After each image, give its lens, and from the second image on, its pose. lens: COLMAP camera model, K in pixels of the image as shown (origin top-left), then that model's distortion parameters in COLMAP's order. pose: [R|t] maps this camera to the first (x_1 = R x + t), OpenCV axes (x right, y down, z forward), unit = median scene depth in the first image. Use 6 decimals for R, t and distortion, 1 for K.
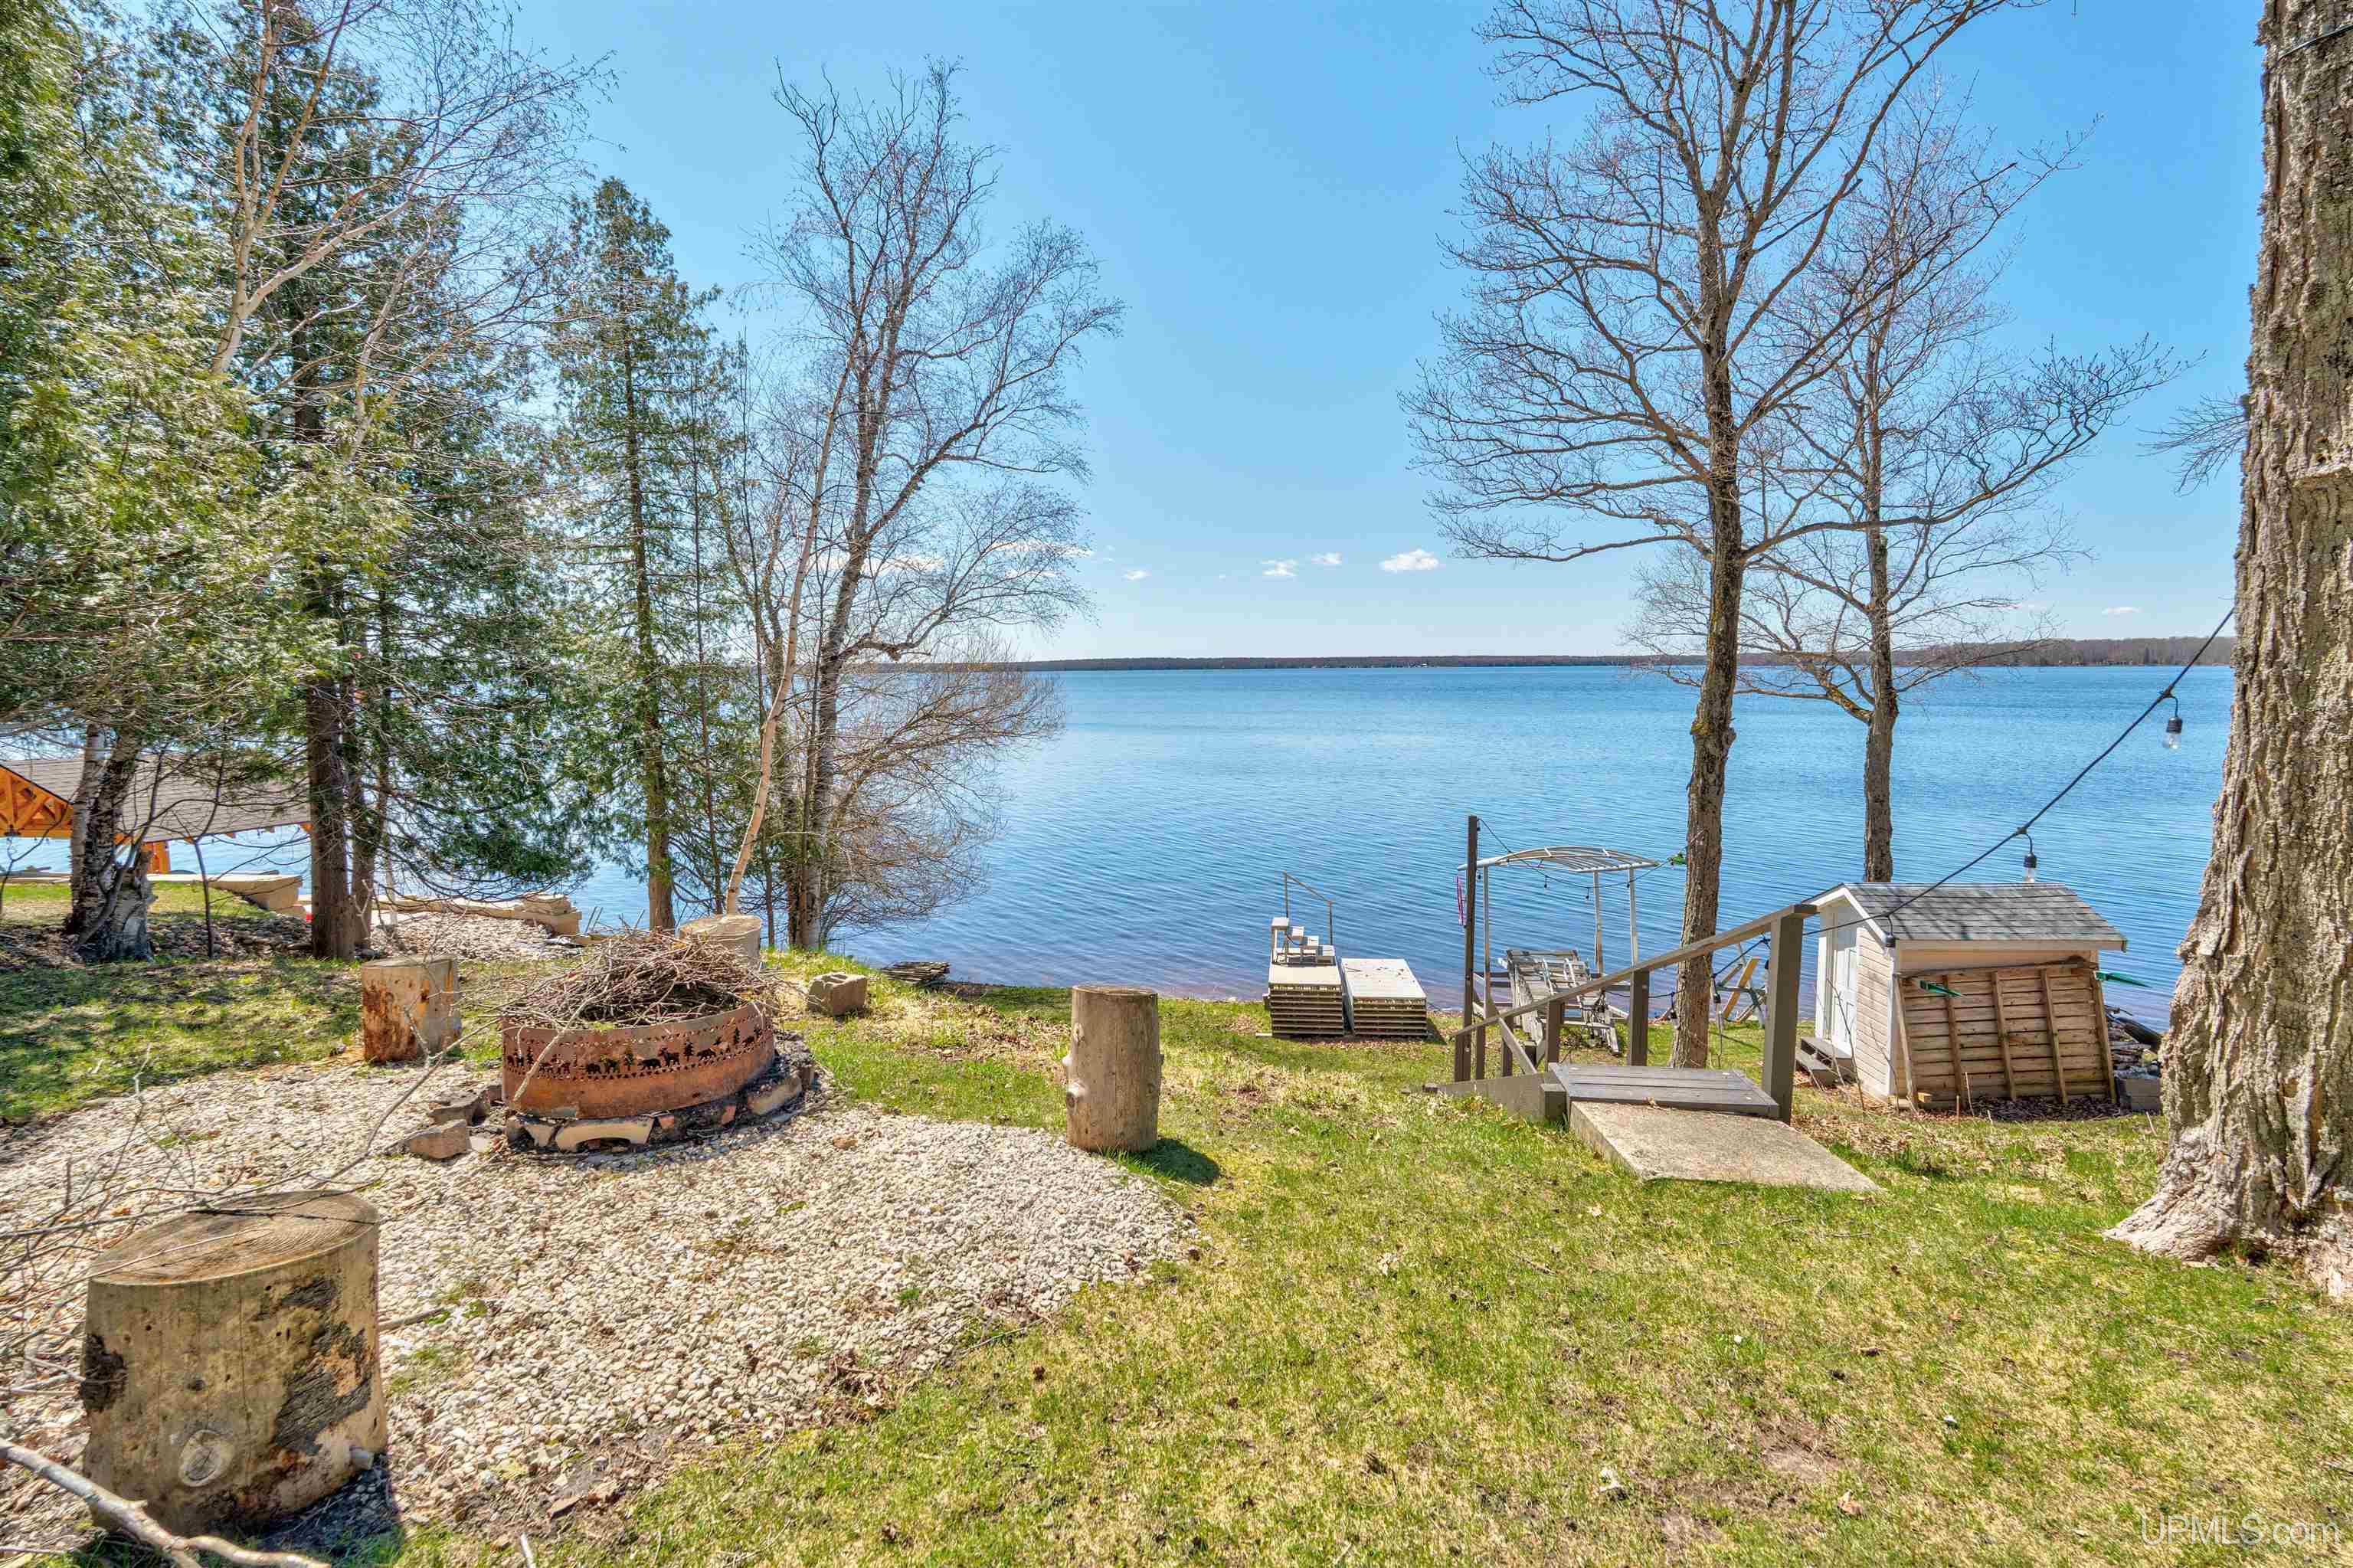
lens RADIAL K [[1007.6, 0, 1180.2], [0, 1007.6, 793.8], [0, 0, 1]] dist [-0.008560, 0.000567]
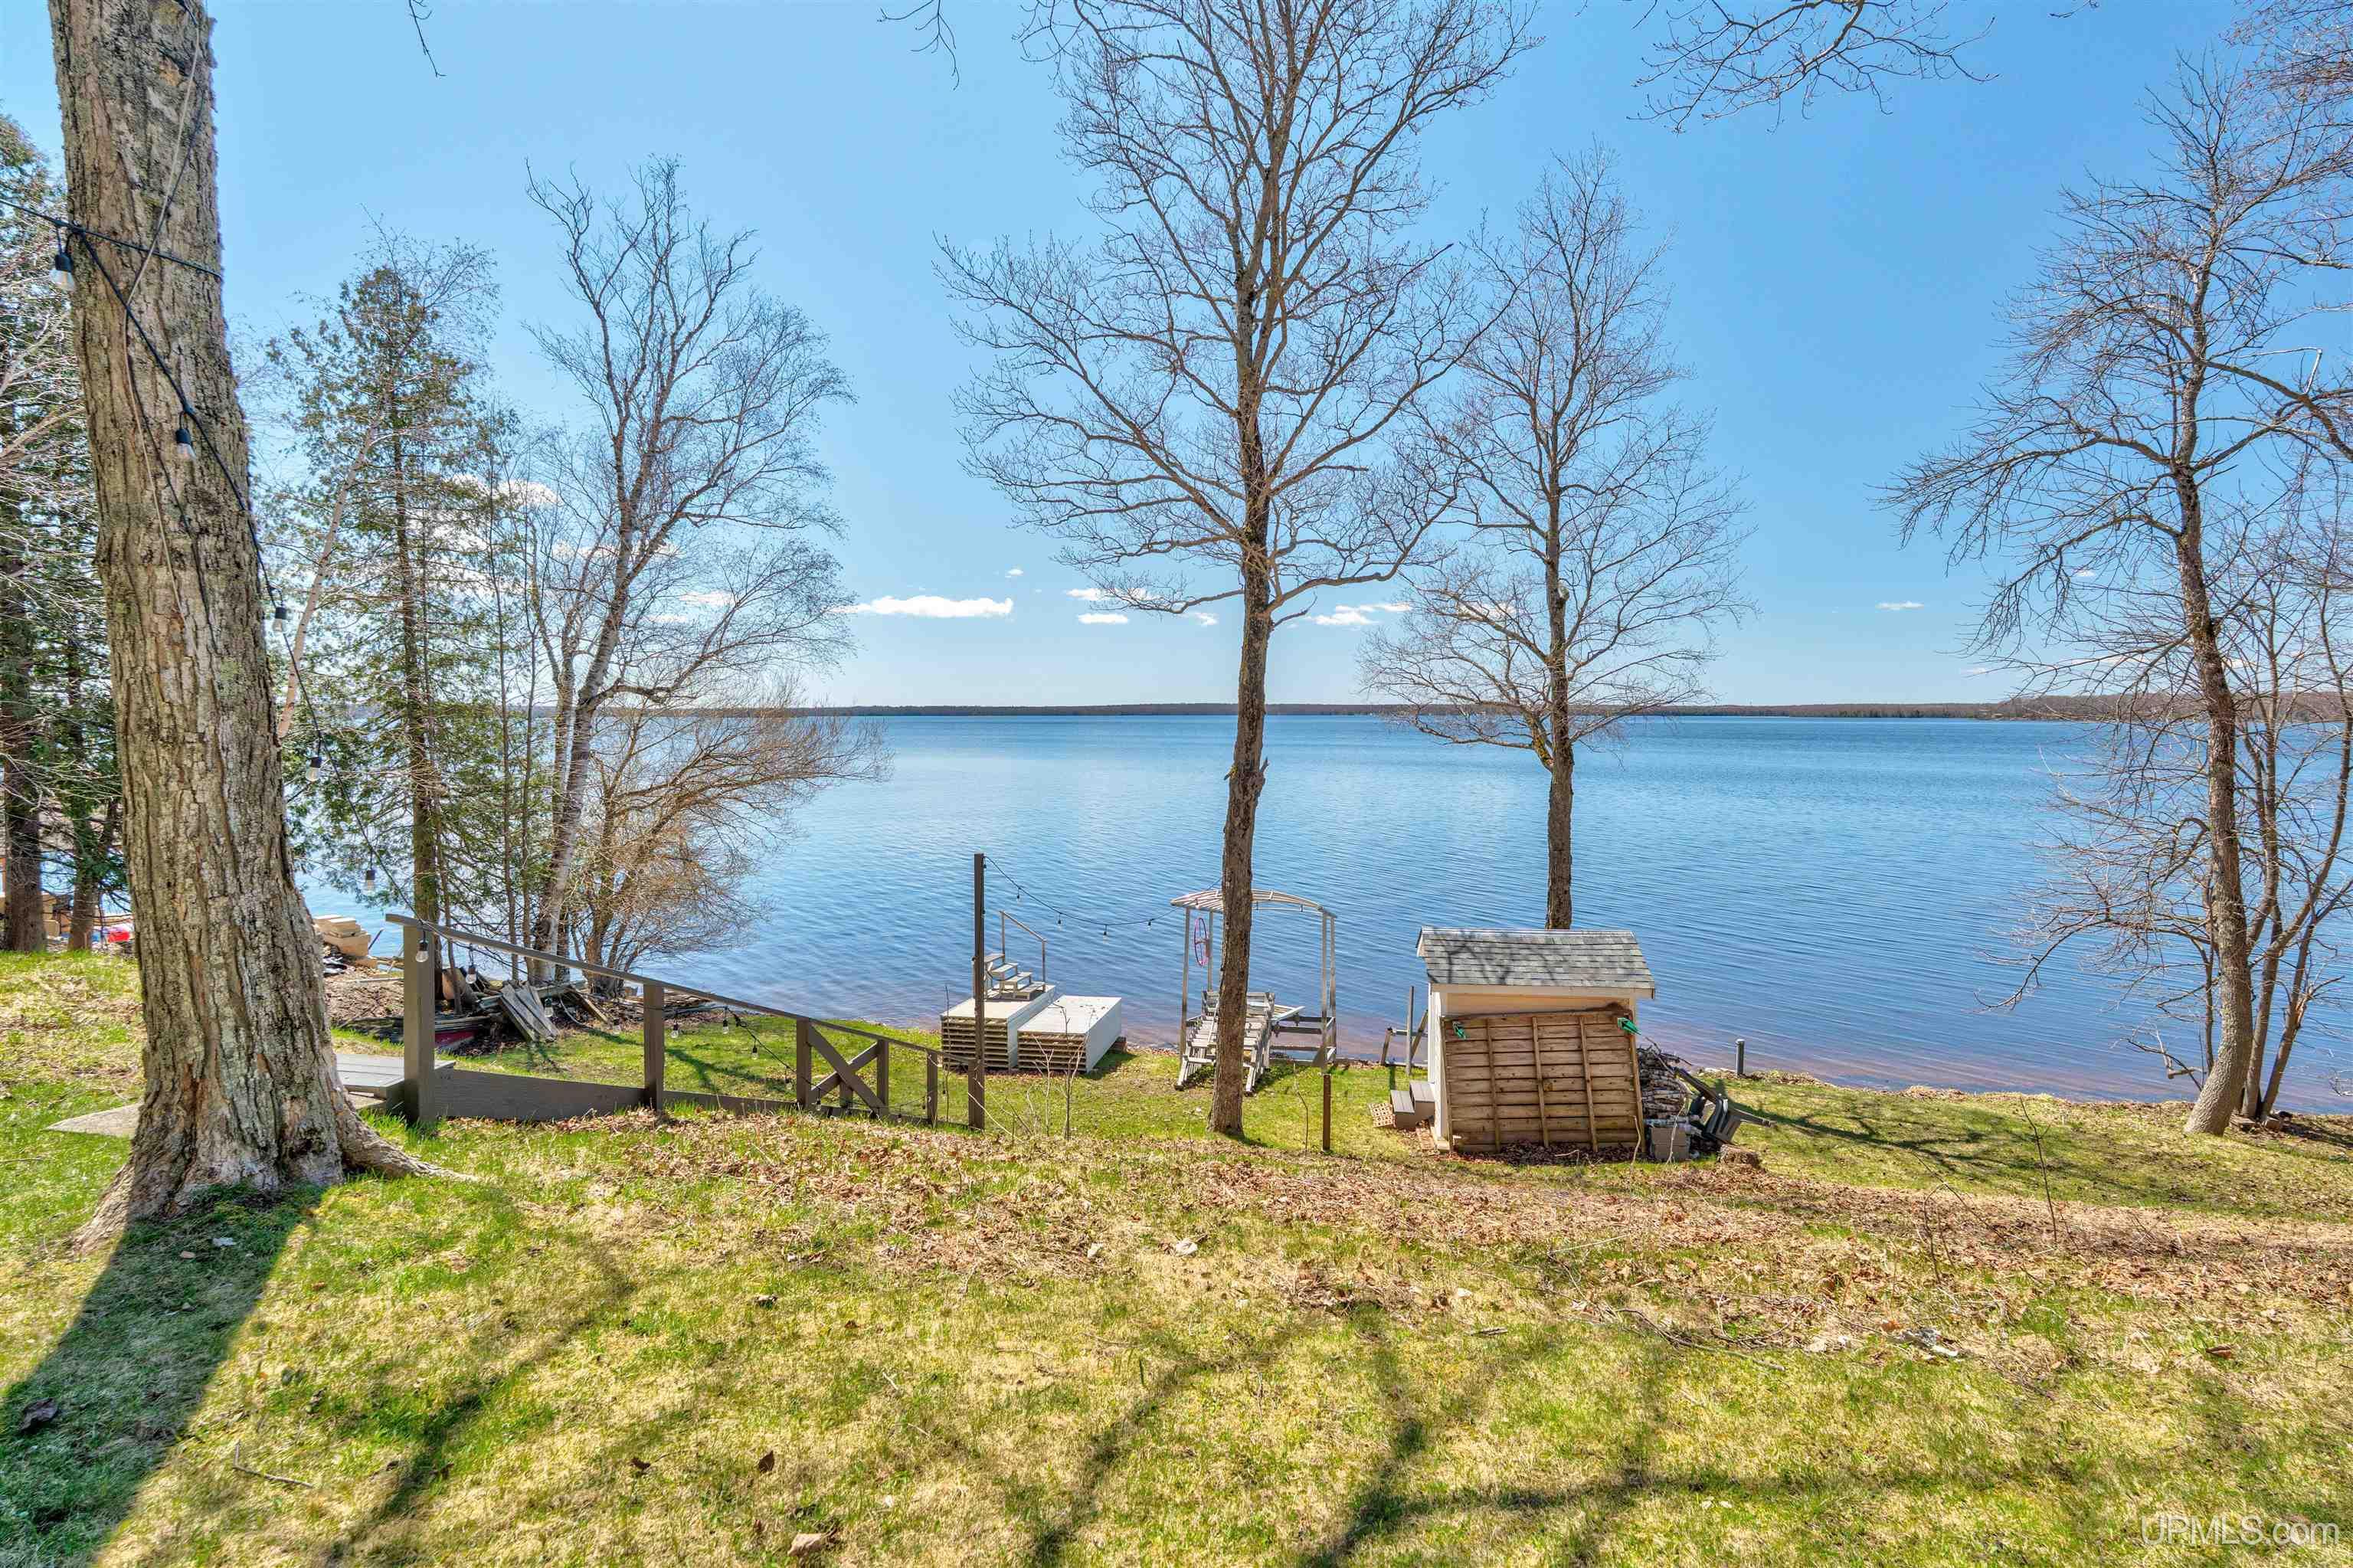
lens RADIAL K [[1007.6, 0, 1180.2], [0, 1007.6, 793.8], [0, 0, 1]] dist [-0.008560, 0.000567]
pose [[0.998778, 0.012980, -0.047693, 0.398629], [-0.015116, 0.998886, -0.044692, 0.002343], [0.047060, 0.045358, 0.997862, -0.033696]]
